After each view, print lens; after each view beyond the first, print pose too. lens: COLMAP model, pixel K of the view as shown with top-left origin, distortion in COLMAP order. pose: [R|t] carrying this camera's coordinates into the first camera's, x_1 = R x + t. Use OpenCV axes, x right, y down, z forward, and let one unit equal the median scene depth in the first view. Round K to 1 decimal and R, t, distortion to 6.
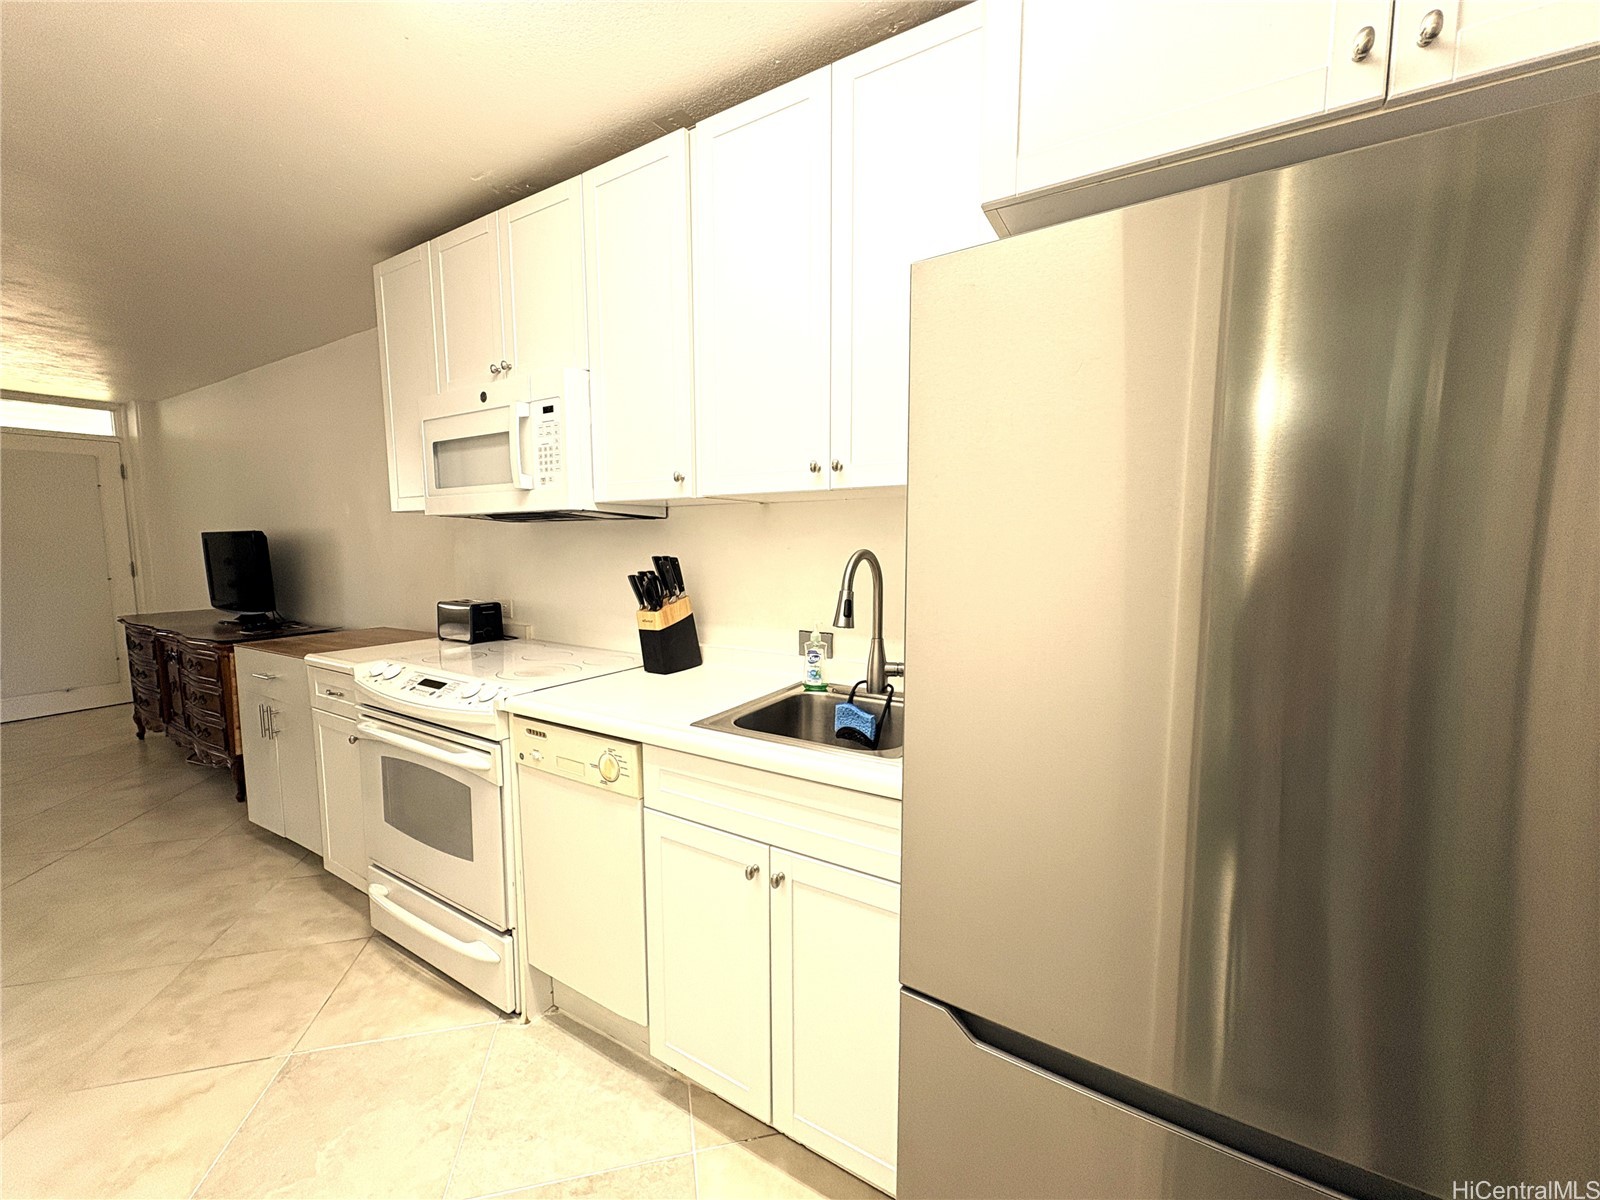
lens RADIAL K [[638.7, 0, 795.2], [0, 638.7, 606.3], [0, 0, 1]] dist [-0.001284, 0.000984]
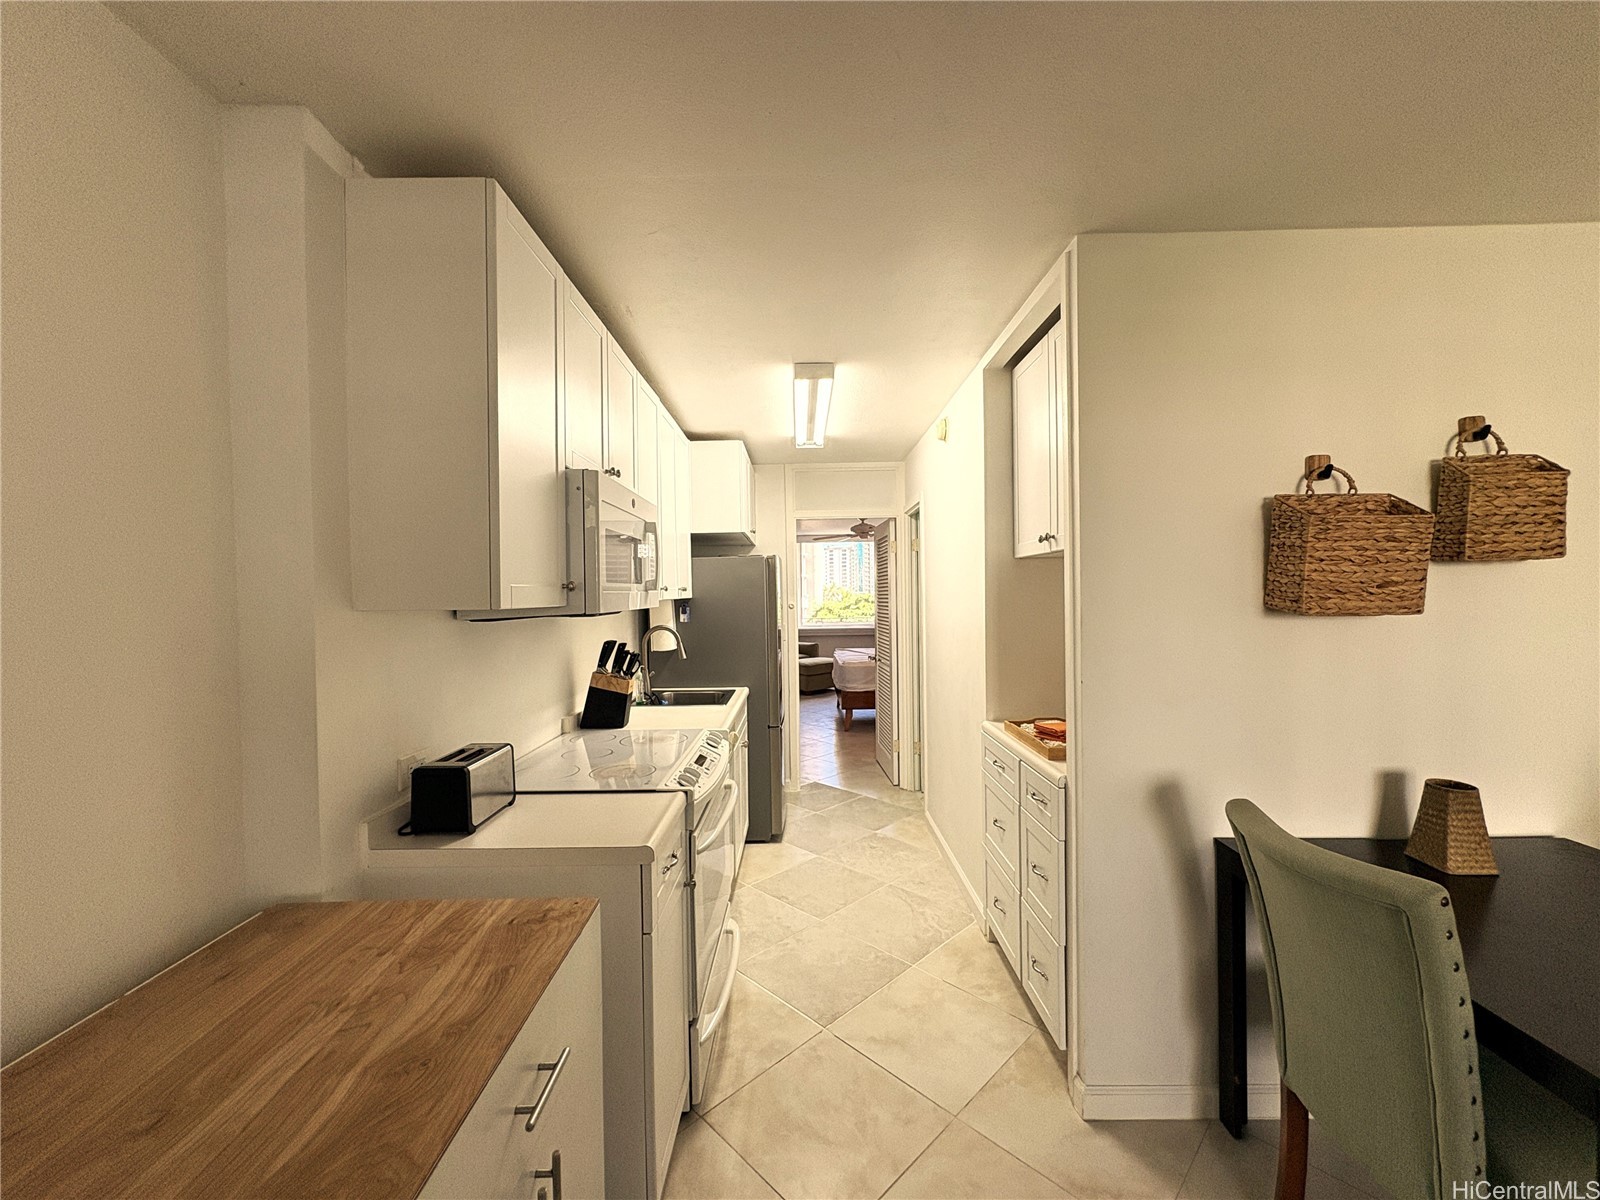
lens RADIAL K [[638.7, 0, 801.6], [0, 638.7, 597.3], [0, 0, 1]] dist [-0.001284, 0.000984]
pose [[-0.522521, 0.008156, 0.852587, -1.859149], [0.112260, 0.991907, 0.059311, -0.242995], [-0.845204, 0.126703, -0.519208, 1.587225]]
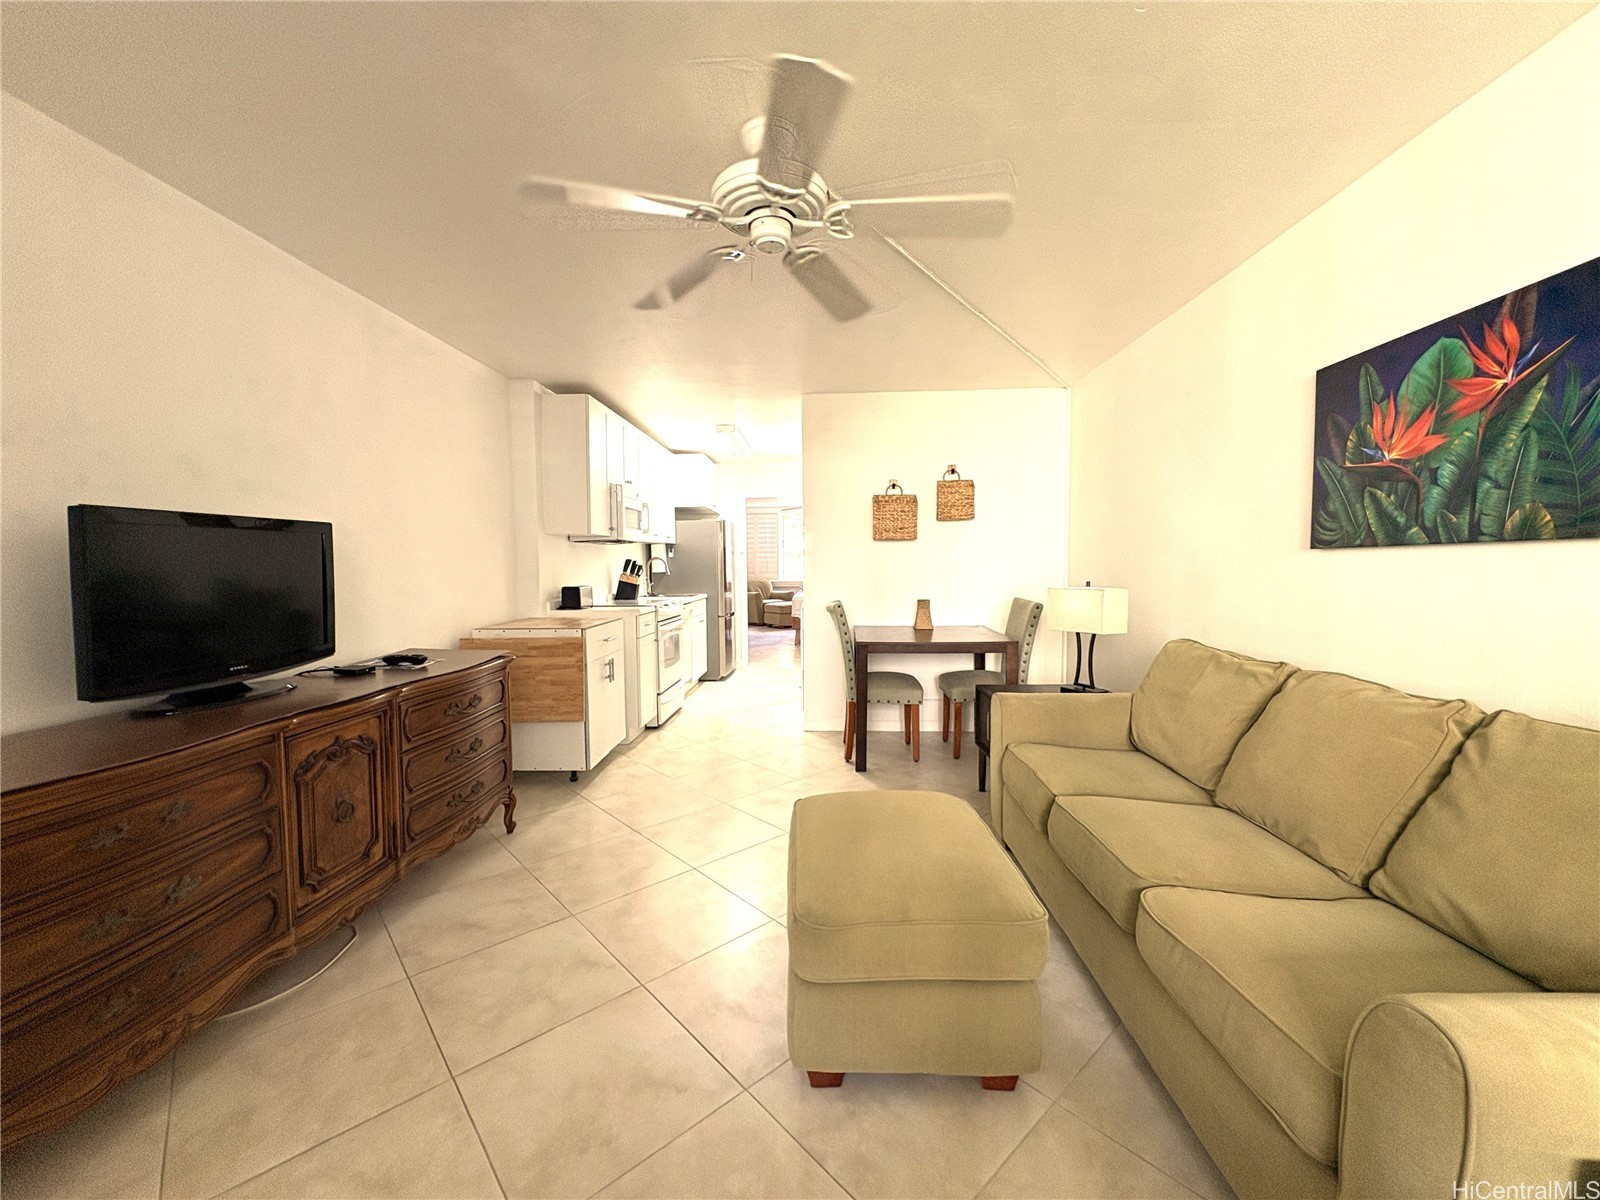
lens RADIAL K [[638.7, 0, 791.5], [0, 638.7, 605.9], [0, 0, 1]] dist [-0.001284, 0.000984]
pose [[-0.476207, -0.049520, 0.877938, -4.822161], [0.107599, 0.987629, 0.114070, -0.071159], [-0.872725, 0.148786, -0.464987, 2.329883]]
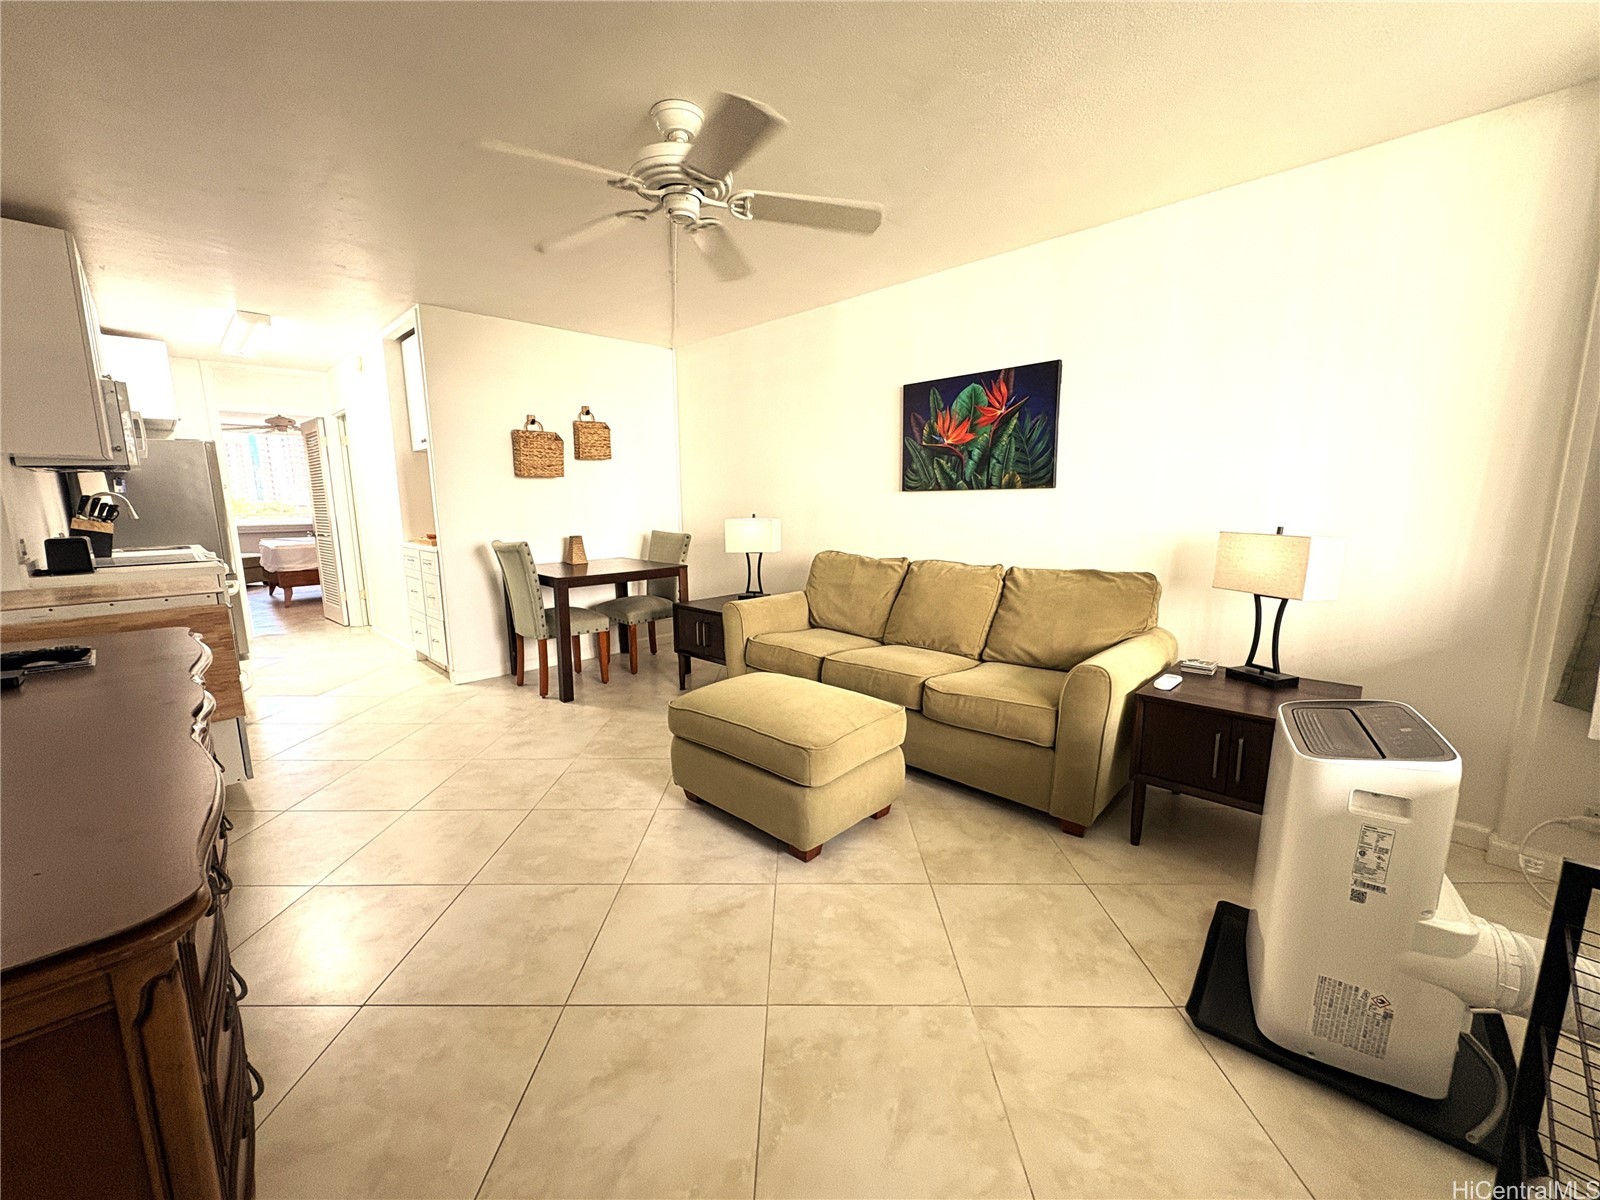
lens RADIAL K [[638.7, 0, 797.3], [0, 638.7, 609.0], [0, 0, 1]] dist [-0.001284, 0.000984]
pose [[-0.971681, -0.027949, 0.234639, -4.035467], [0.039111, 0.960262, 0.276346, -0.221347], [-0.233038, 0.277697, -0.931975, 3.577840]]
